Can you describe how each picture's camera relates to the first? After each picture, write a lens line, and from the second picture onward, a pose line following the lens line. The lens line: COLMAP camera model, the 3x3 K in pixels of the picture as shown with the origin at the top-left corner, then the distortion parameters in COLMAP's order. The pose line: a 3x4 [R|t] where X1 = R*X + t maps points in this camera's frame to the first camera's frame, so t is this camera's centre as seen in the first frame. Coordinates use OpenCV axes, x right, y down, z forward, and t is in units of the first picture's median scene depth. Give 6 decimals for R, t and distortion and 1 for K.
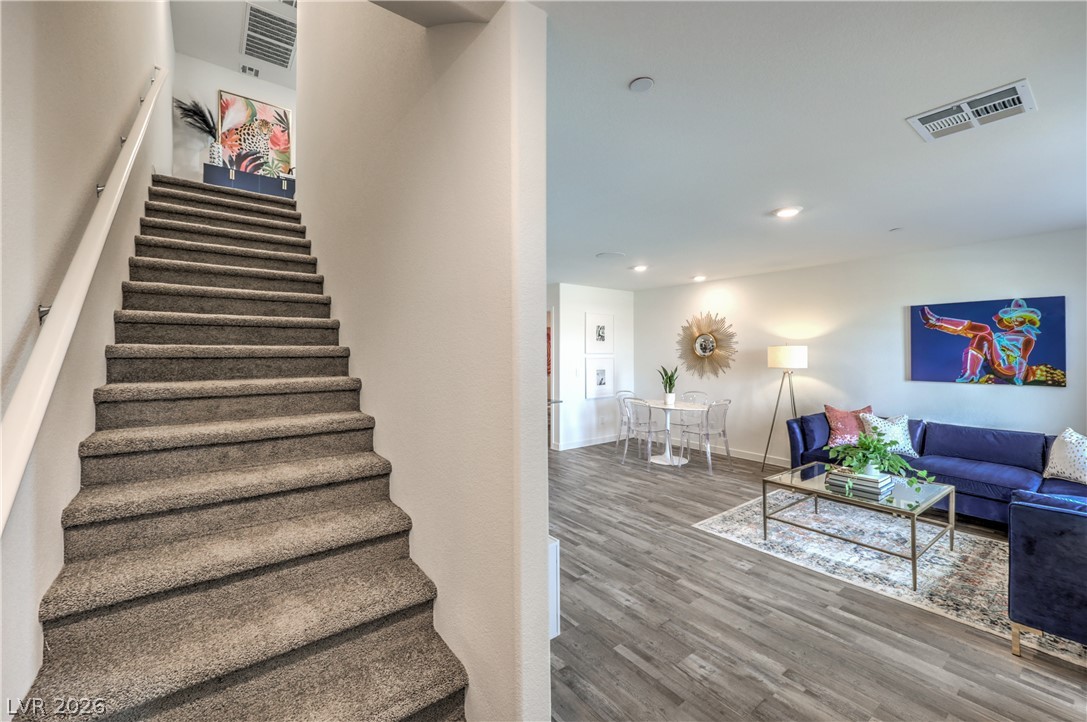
lens RADIAL K [[438.7, 0, 547.6], [0, 438.7, 354.0], [0, 0, 1]] dist [-0.001652, -0.000154]
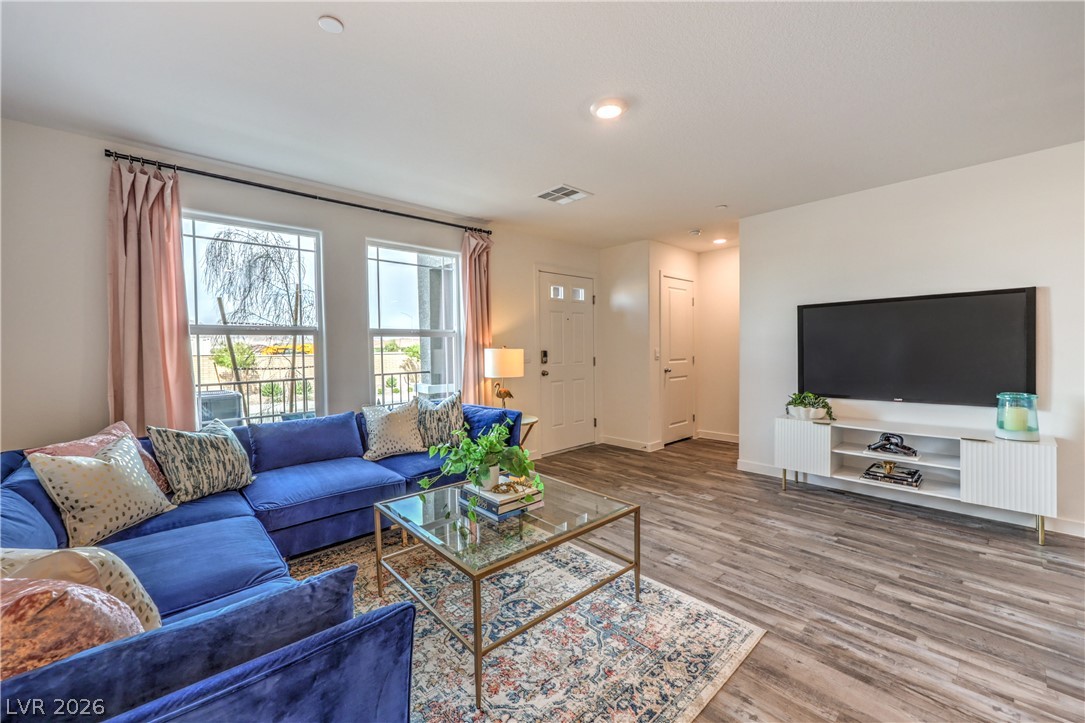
lens RADIAL K [[437.9, 0, 546.6], [0, 437.9, 354.5], [0, 0, 1]] dist [-0.001652, -0.000154]
pose [[-0.995638, 0.018364, -0.091473, 0.449416], [0.016962, 0.999727, 0.016091, 0.038854], [0.091744, 0.014469, -0.995678, 1.066371]]
